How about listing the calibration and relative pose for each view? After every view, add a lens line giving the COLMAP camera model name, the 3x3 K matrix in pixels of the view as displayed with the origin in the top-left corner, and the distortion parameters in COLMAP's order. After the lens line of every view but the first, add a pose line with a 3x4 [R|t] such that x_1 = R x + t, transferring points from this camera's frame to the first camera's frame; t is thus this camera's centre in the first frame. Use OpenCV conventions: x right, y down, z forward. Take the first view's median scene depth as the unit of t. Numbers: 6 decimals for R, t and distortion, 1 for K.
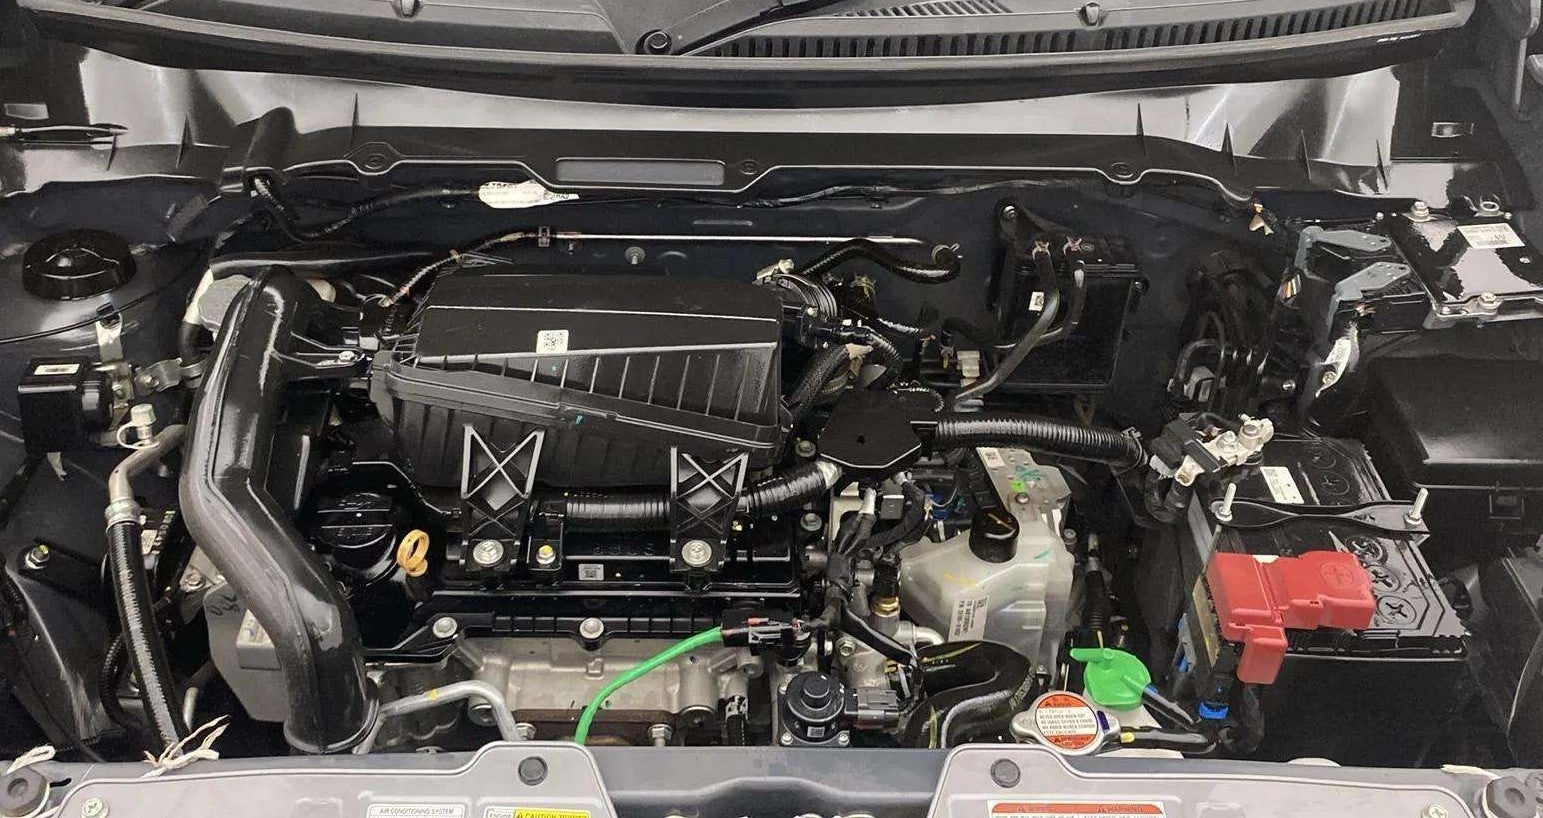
lens RADIAL K [[1462.4, 0, 714.6], [0, 1462.4, 213.8], [0, 0, 1]] dist [0.106800, -0.285748]
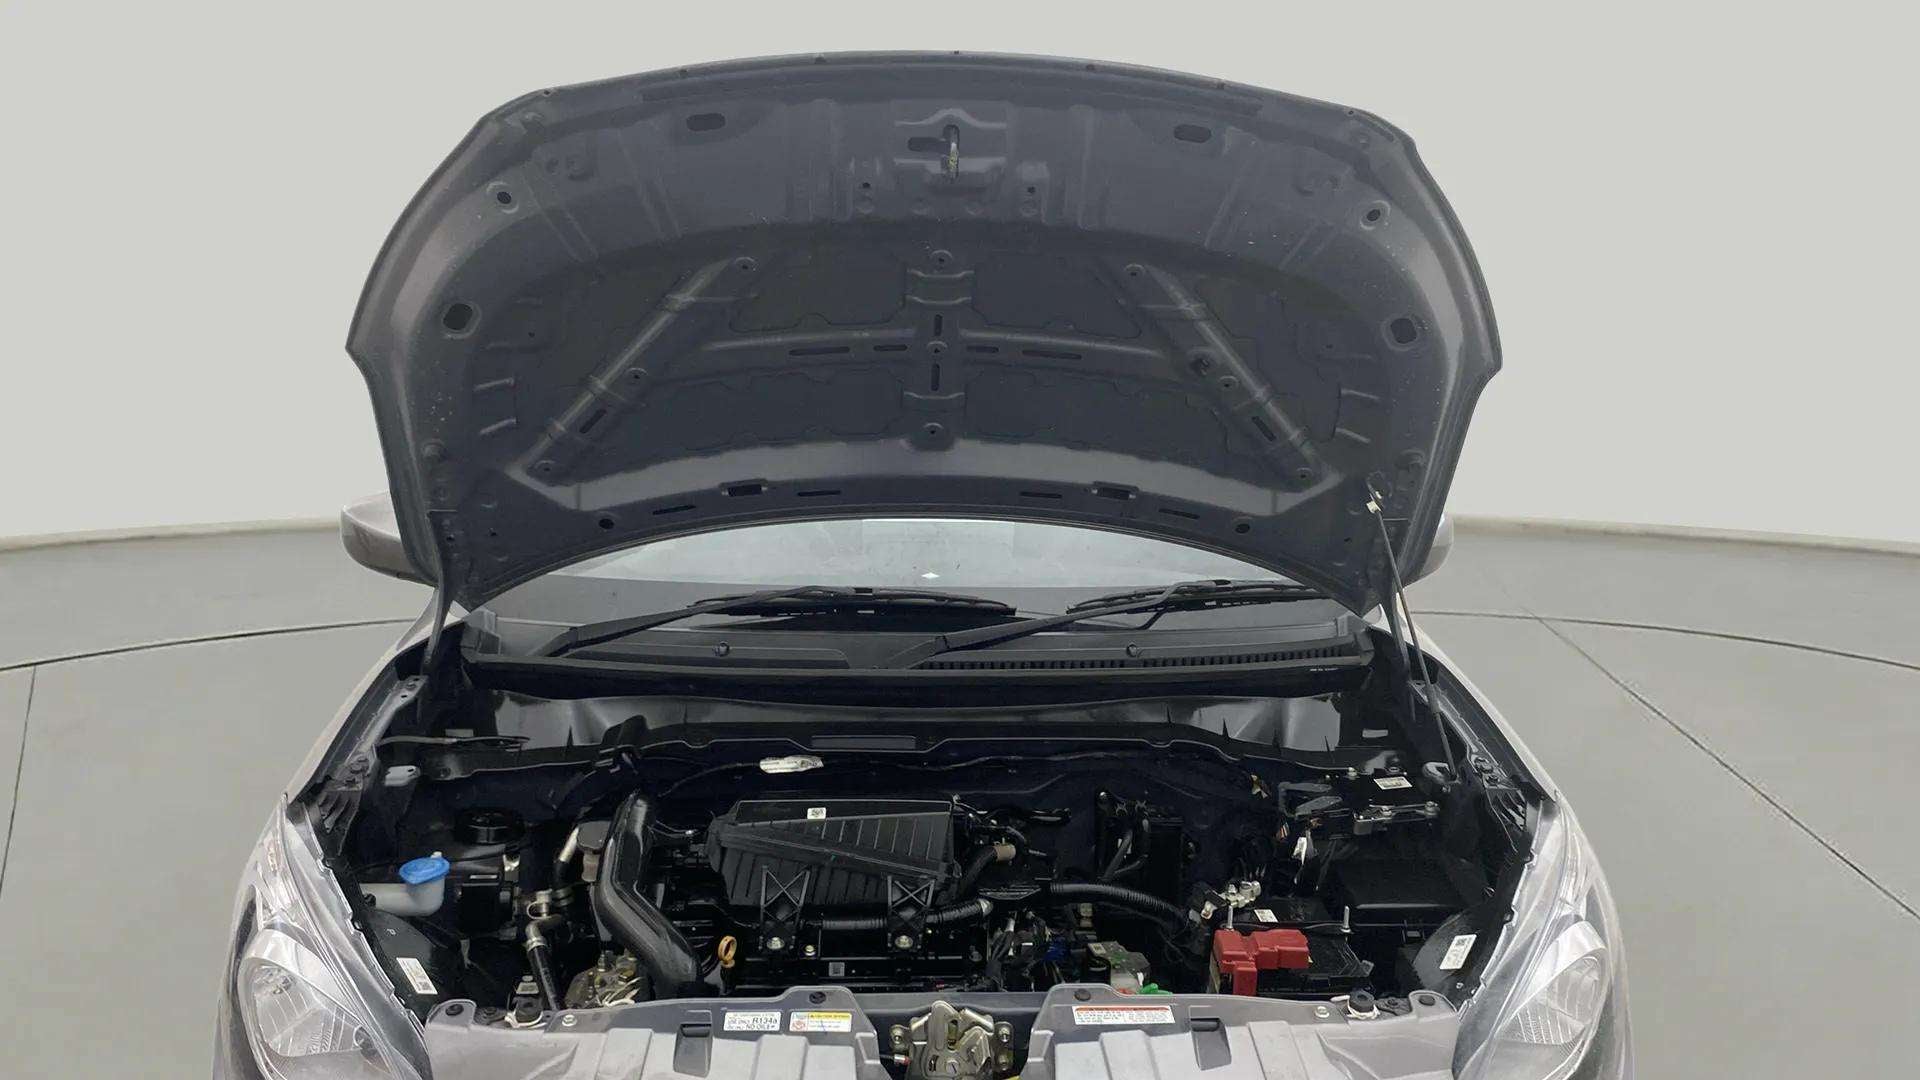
lens RADIAL K [[1435.8, 0, 960.0], [0, 1435.8, 484.3], [0, 0, 1]] dist [0.143608, -0.381454]
pose [[0.998525, -0.005843, 0.053985, -0.029313], [0.026736, 0.918237, -0.395127, 0.345989], [-0.047262, 0.395988, 0.917039, -0.584382]]
